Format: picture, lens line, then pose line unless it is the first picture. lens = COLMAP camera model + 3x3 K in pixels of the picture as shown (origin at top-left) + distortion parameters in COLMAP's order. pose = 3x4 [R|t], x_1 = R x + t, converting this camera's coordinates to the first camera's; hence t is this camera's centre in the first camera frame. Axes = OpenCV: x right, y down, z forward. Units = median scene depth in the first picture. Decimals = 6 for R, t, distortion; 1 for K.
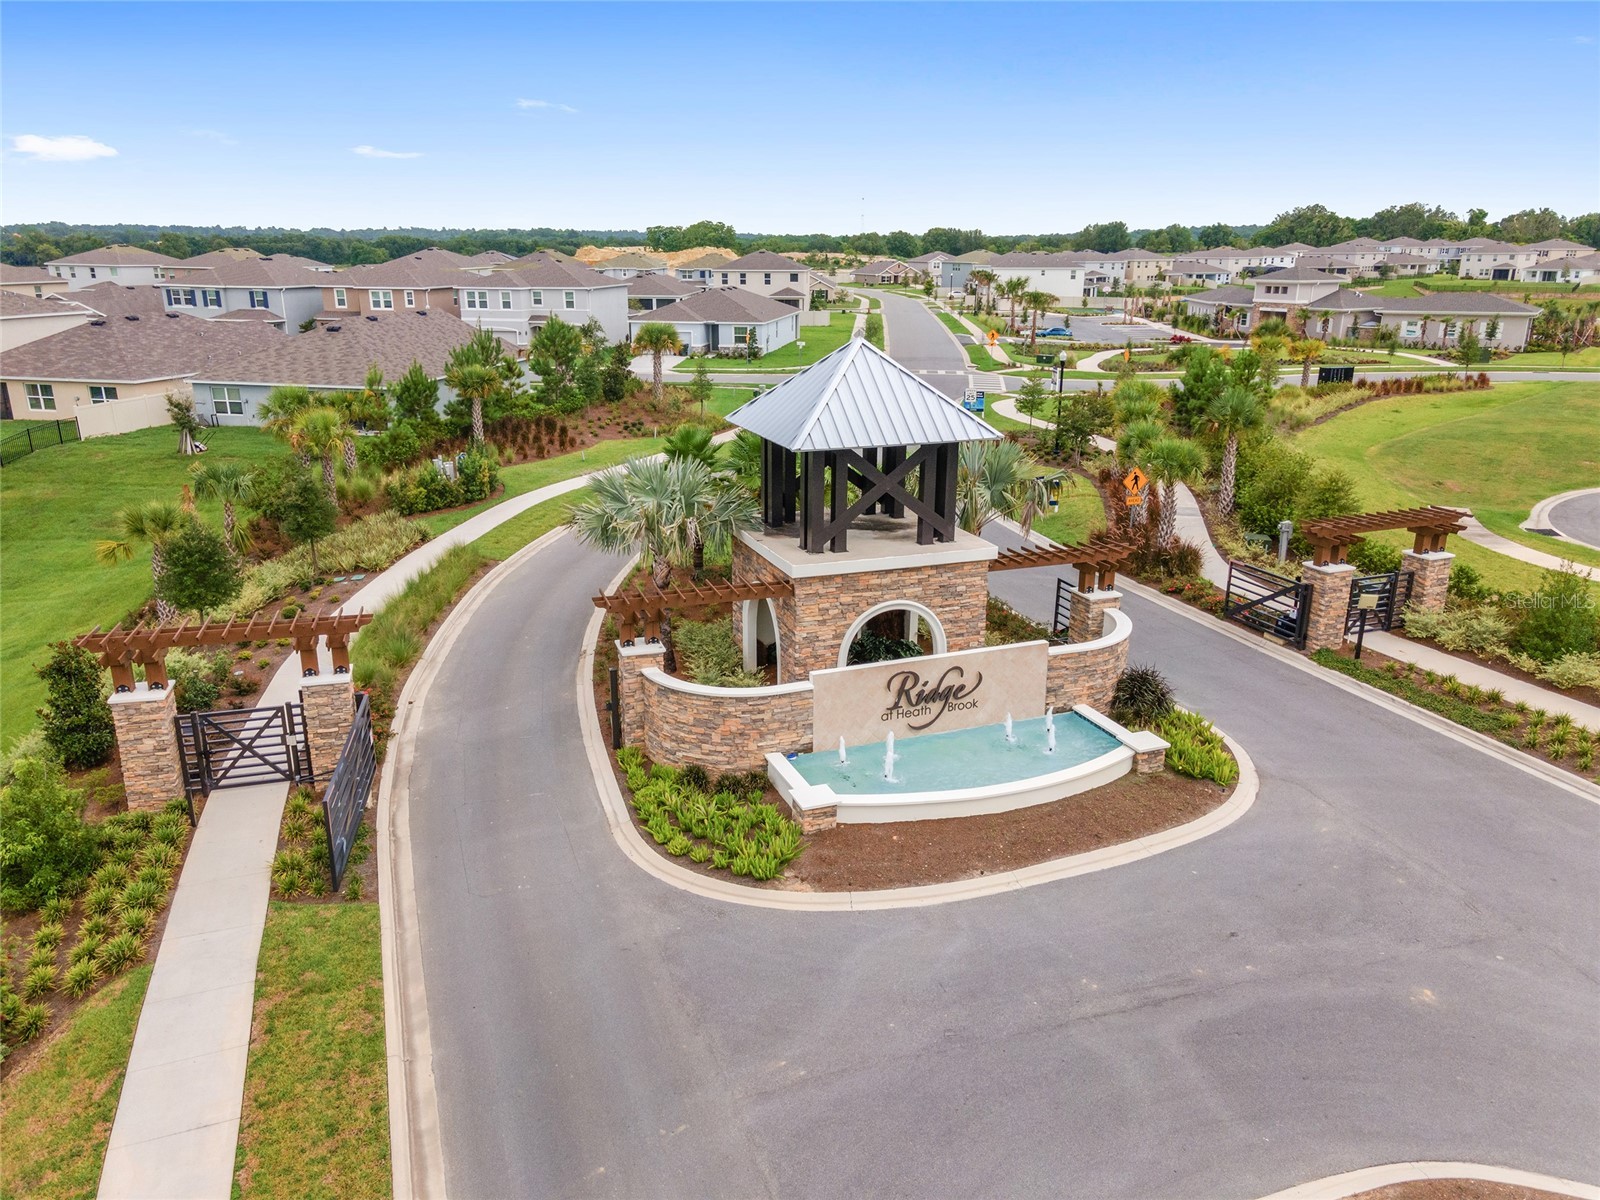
lens RADIAL K [[1169.1, 0, 800.0], [0, 1169.1, 600.0], [0, 0, 1]] dist [0.037176, 0.004017]
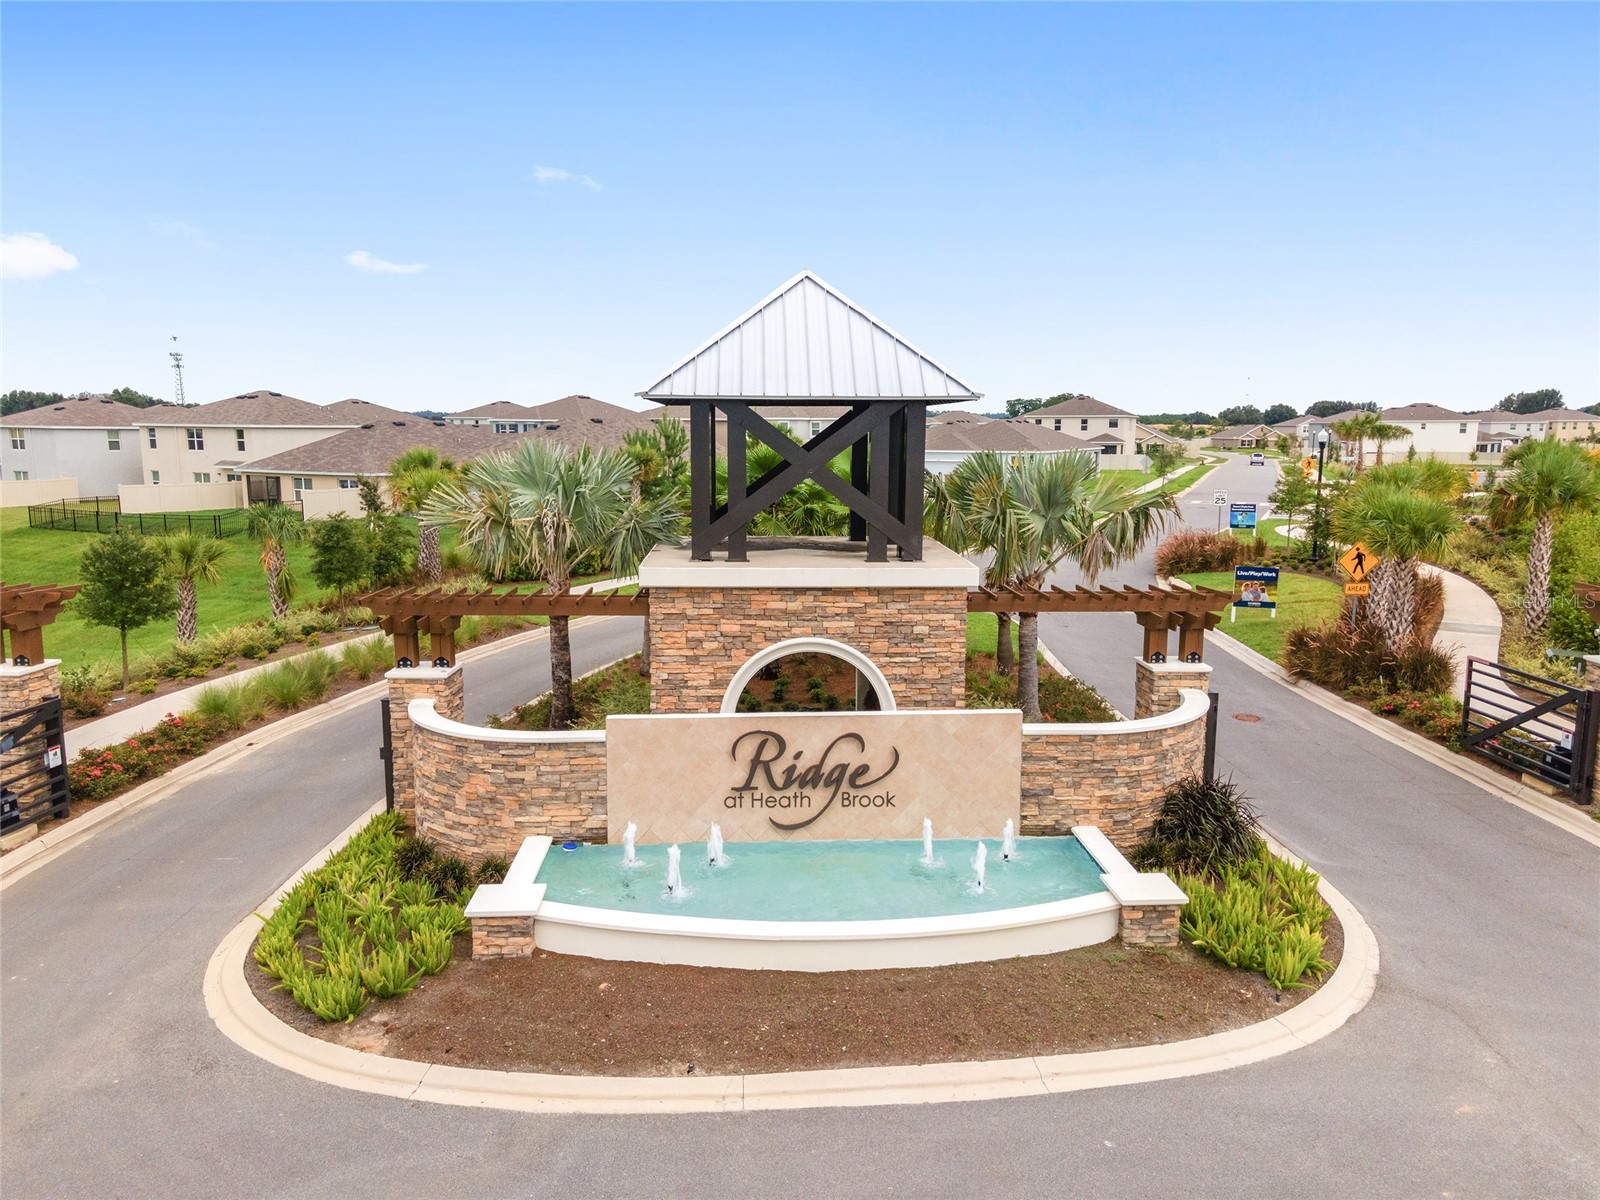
lens RADIAL K [[1174.5, 0, 800.0], [0, 1174.5, 600.0], [0, 0, 1]] dist [0.007911, 0.066512]
pose [[0.952226, 0.046371, -0.301853, 0.280054], [-0.090207, 0.987010, -0.132940, 0.069324], [0.291767, 0.153818, 0.944040, 0.374061]]
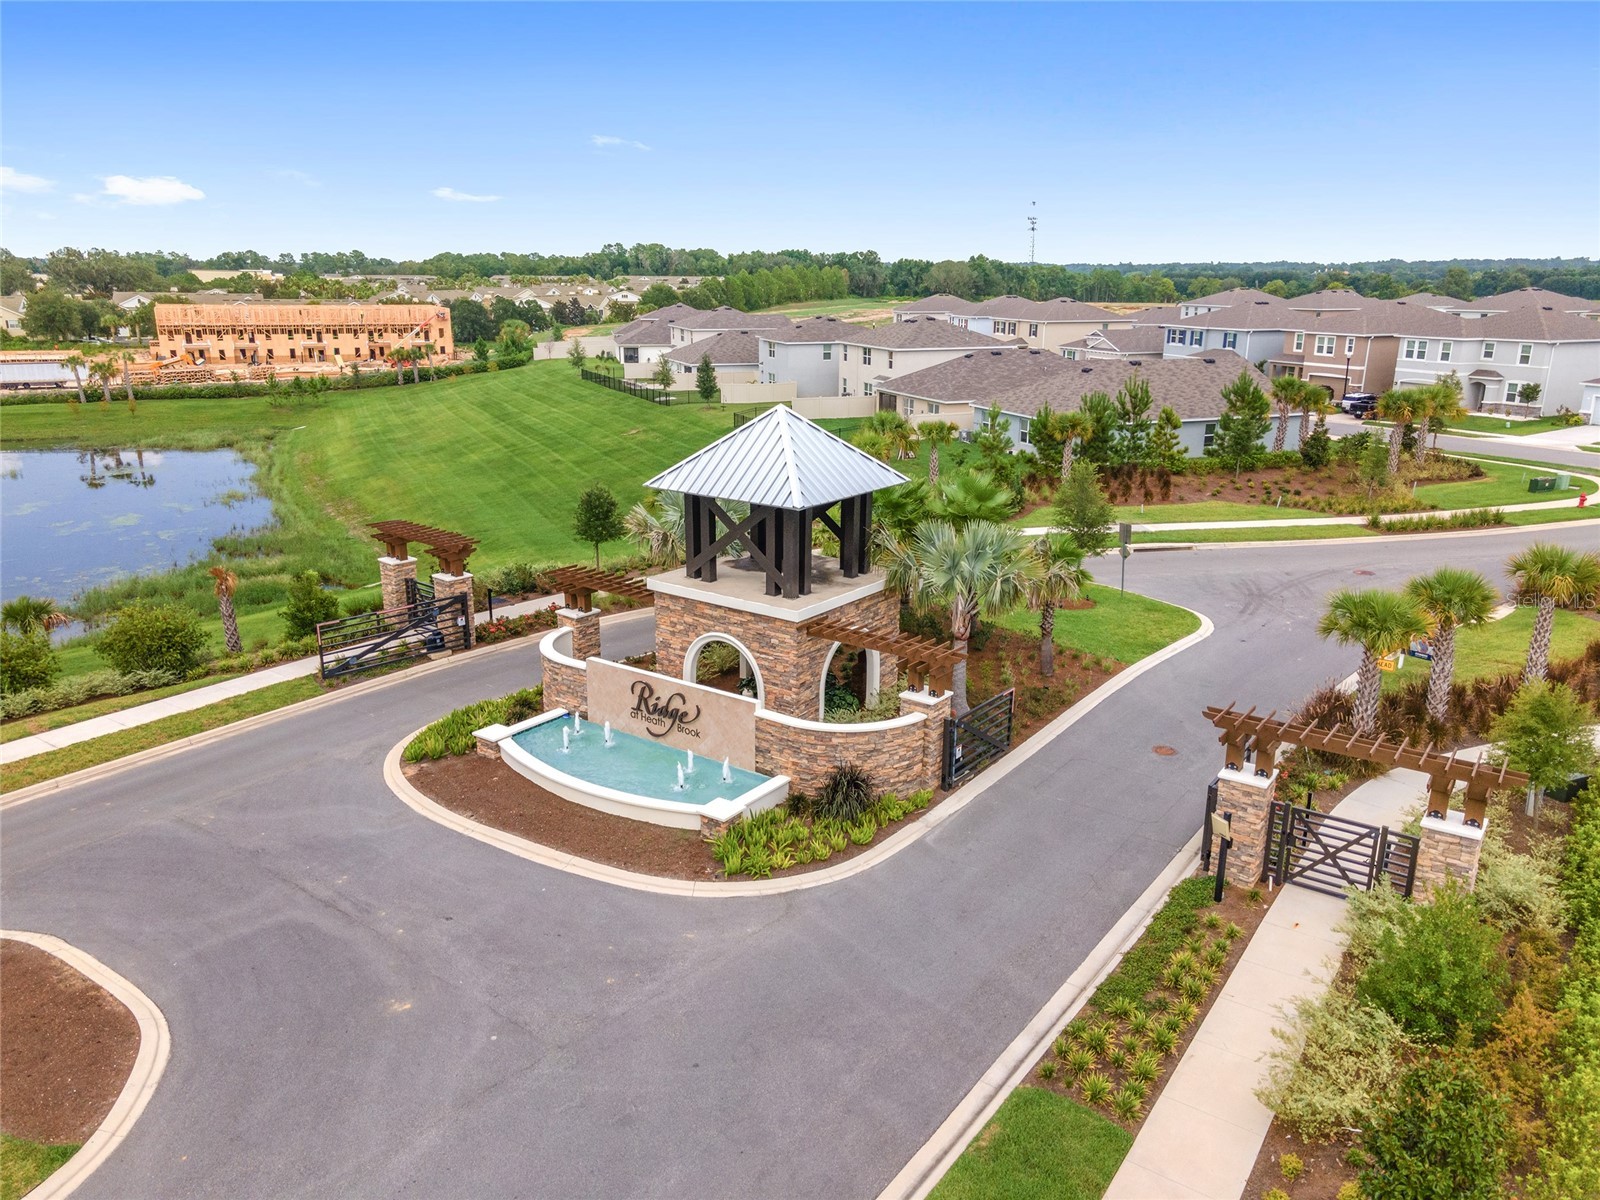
lens RADIAL K [[1169.1, 0, 800.0], [0, 1169.1, 600.0], [0, 0, 1]] dist [0.037176, 0.004017]
pose [[0.548600, 0.227145, -0.804638, 1.046587], [-0.248097, 0.963268, 0.102773, -0.169152], [0.798427, 0.143247, 0.584803, 0.397307]]
